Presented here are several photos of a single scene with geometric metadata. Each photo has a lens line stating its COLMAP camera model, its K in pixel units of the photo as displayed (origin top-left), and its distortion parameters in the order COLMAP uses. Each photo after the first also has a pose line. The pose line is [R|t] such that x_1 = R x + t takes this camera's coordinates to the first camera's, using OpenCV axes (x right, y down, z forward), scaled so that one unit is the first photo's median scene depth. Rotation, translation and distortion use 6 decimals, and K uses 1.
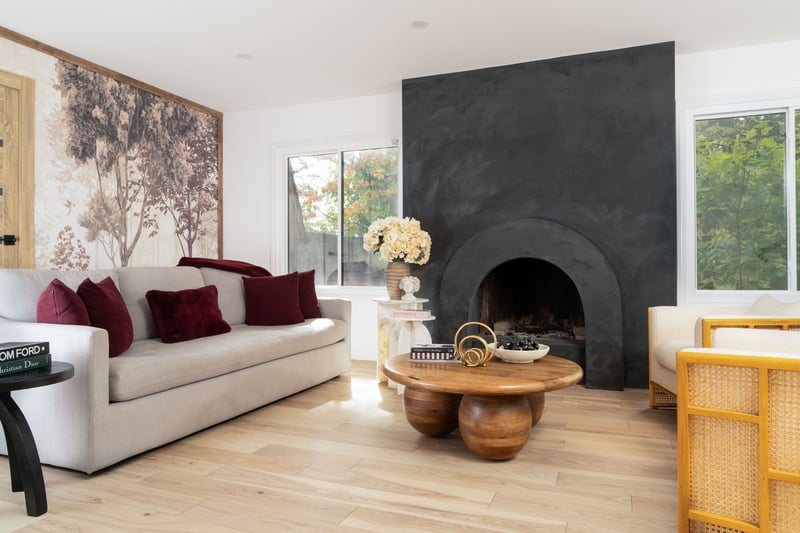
lens RADIAL K [[546.7, 0, 400.0], [0, 546.7, 266.5], [0, 0, 1]] dist [-0.037223, -0.001068]
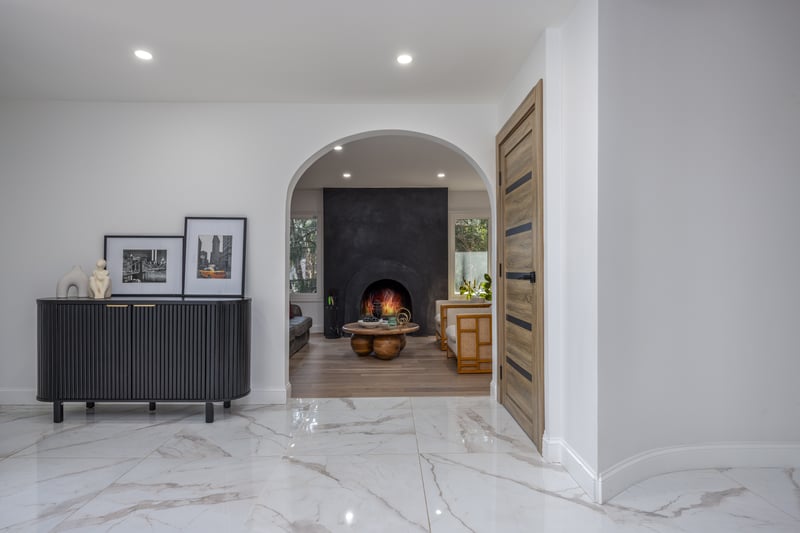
lens RADIAL K [[397.0, 0, 400.0], [0, 397.0, 266.5], [0, 0, 1]] dist [0.000315, -0.000050]
pose [[0.922951, 0.007584, 0.384843, -0.376007], [-0.006632, 0.999971, -0.003799, -0.065483], [-0.384860, 0.000954, 0.922974, -0.561658]]
